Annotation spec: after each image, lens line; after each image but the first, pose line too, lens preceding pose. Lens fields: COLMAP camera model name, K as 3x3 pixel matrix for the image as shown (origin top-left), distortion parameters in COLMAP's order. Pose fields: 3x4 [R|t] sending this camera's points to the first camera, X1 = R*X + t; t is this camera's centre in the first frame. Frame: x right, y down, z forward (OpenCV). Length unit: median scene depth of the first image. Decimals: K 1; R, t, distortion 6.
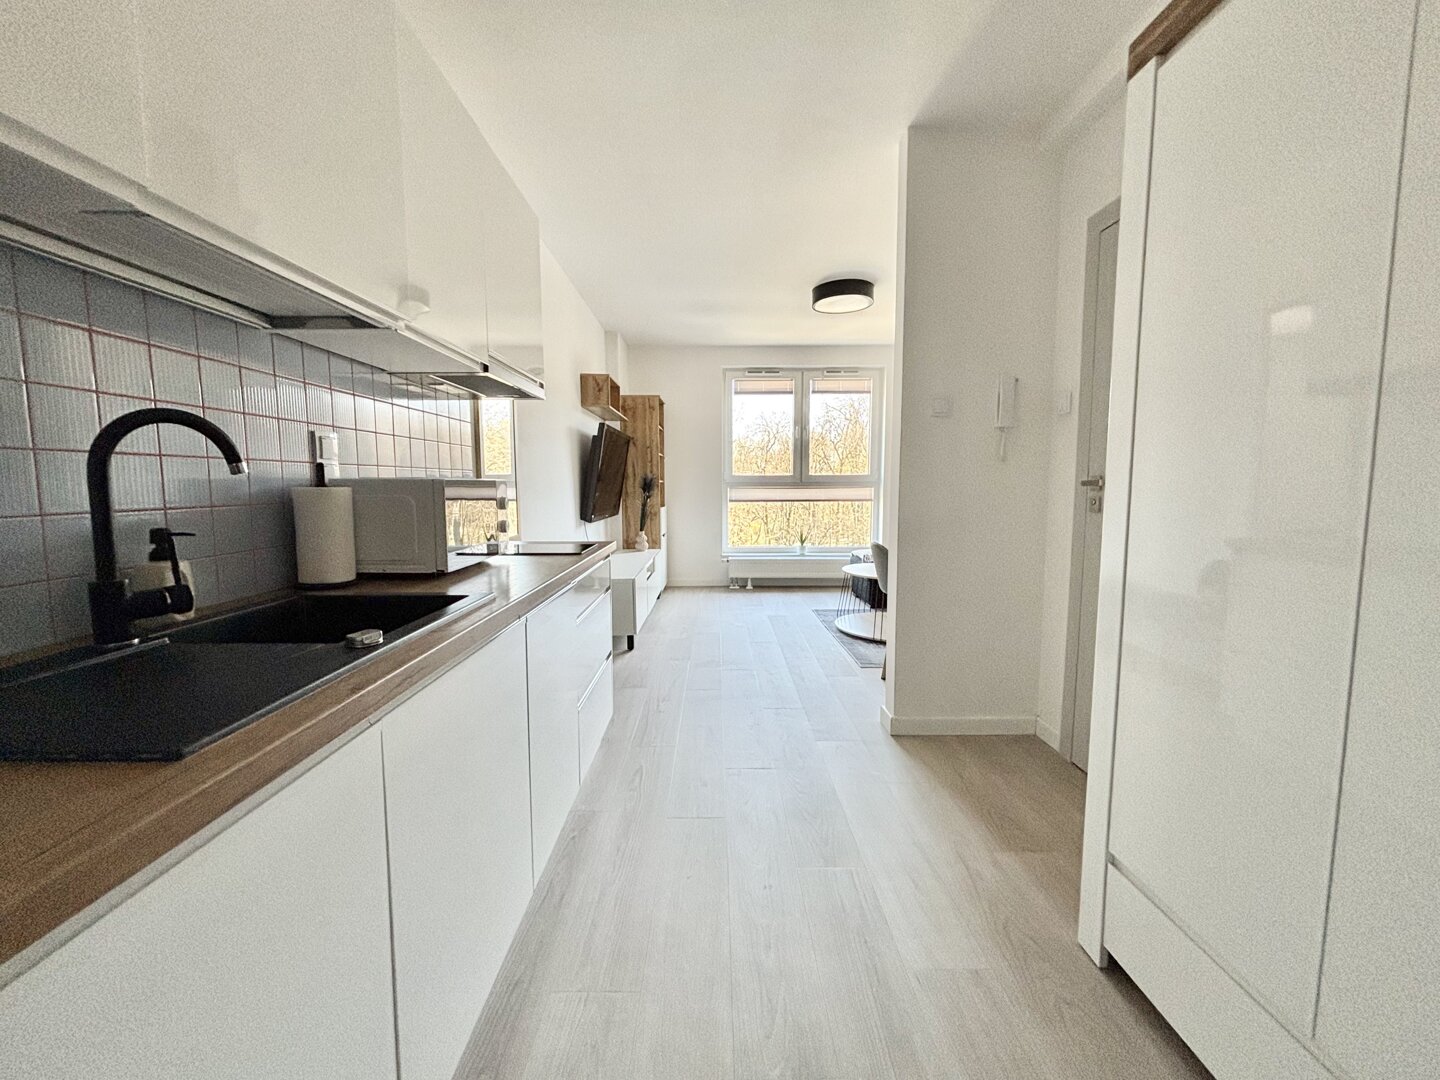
lens RADIAL K [[579.7, 0, 715.6], [0, 579.7, 540.1], [0, 0, 1]] dist [-0.010223, -0.000388]
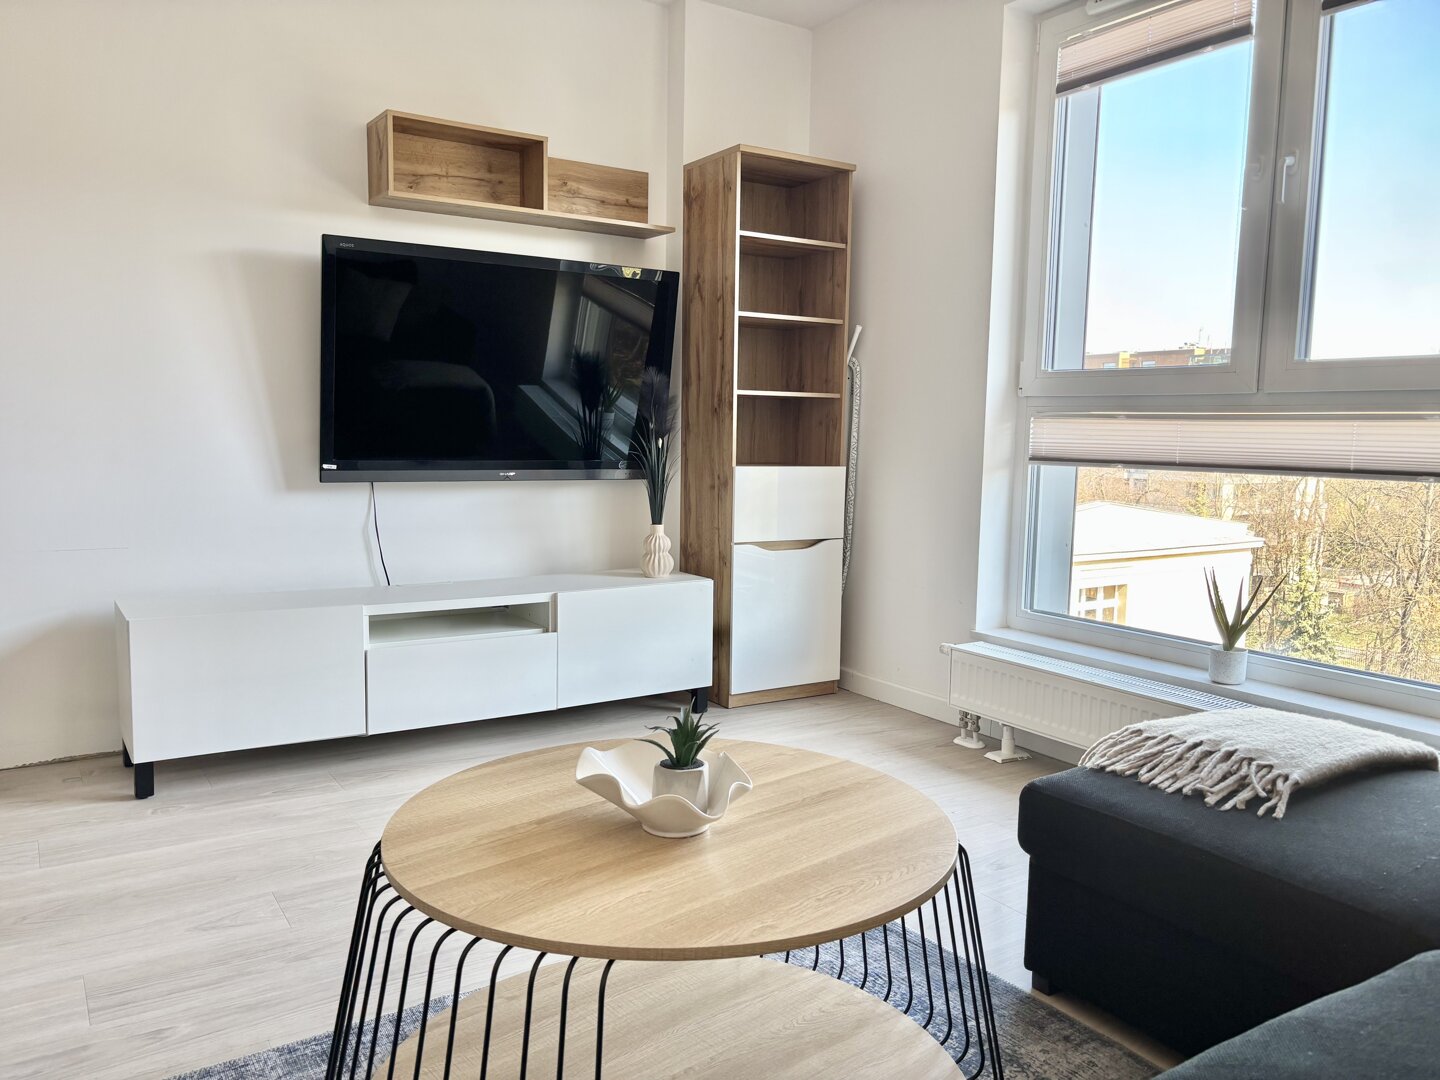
lens RADIAL K [[1088.5, 0, 724.0], [0, 1088.5, 547.5], [0, 0, 1]] dist [0.040335, -0.036826]
pose [[0.537727, 0.100142, -0.837151, 0.470748], [-0.106262, 0.993053, 0.050536, -0.038549], [0.836396, 0.061783, 0.544632, 0.628076]]
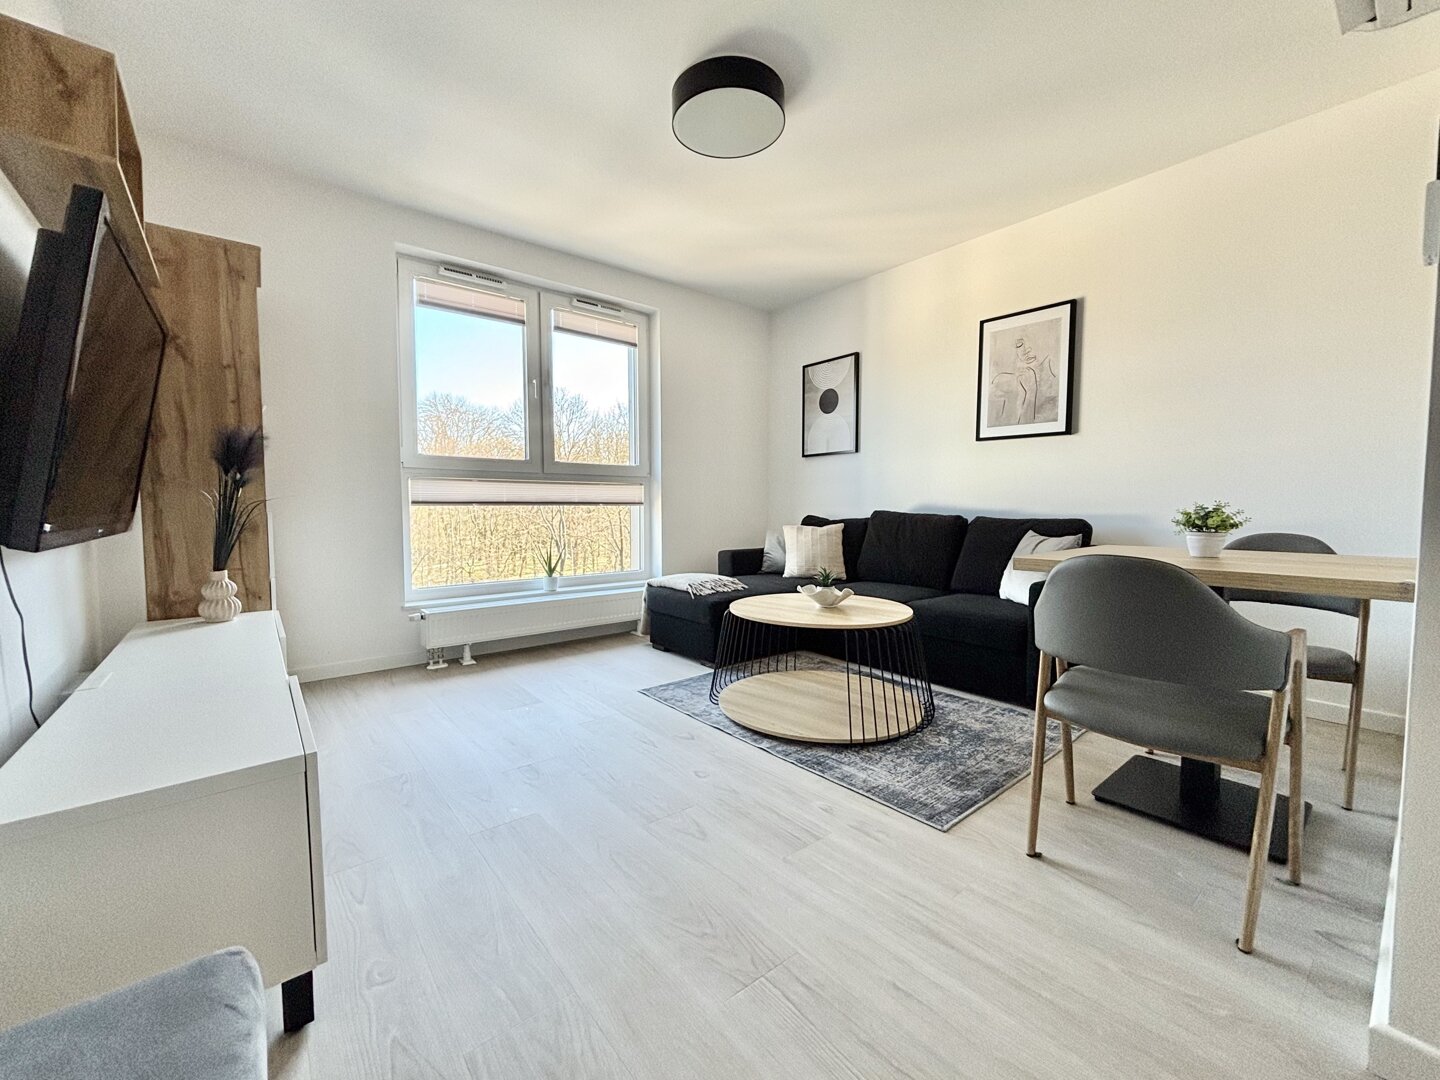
lens RADIAL K [[586.1, 0, 724.9], [0, 586.1, 539.4], [0, 0, 1]] dist [-0.012742, 0.000039]
pose [[0.774708, -0.034137, 0.631397, -0.104948], [0.062294, 0.997805, -0.022486, -0.005616], [-0.629244, 0.056752, 0.775133, 0.456551]]
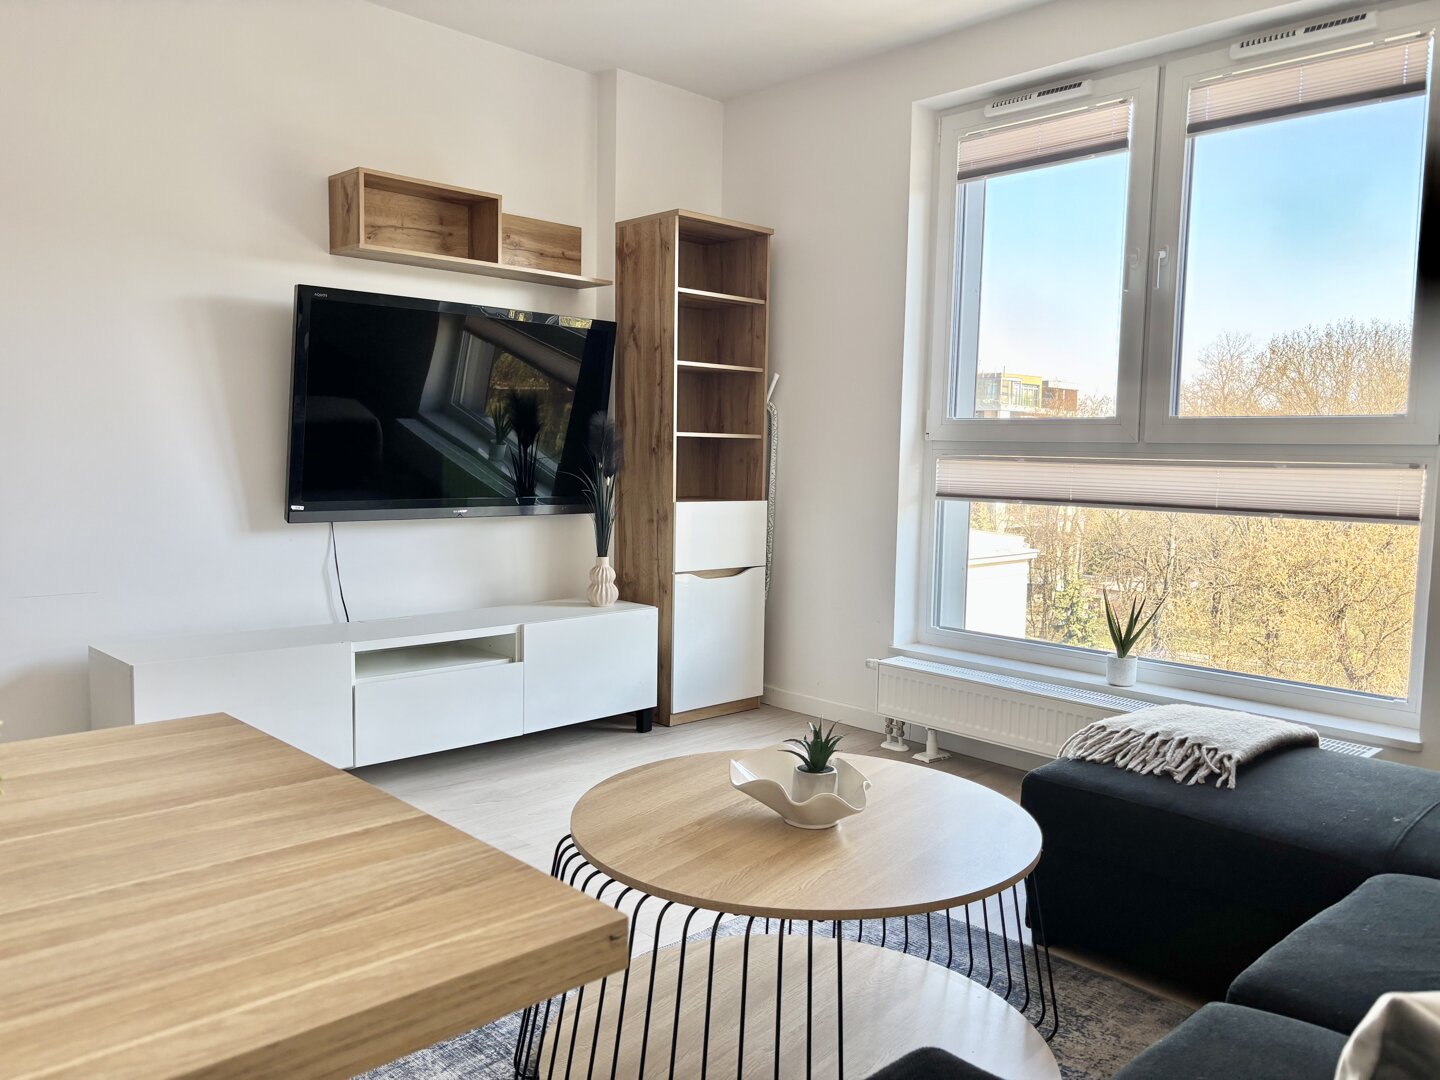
lens RADIAL K [[1088.5, 0, 722.8], [0, 1088.5, 544.6], [0, 0, 1]] dist [0.040335, -0.036826]
pose [[0.684316, 0.075429, -0.725274, 0.459428], [-0.095442, 0.995344, 0.013464, -0.039789], [0.722912, 0.060008, 0.688329, 0.519538]]
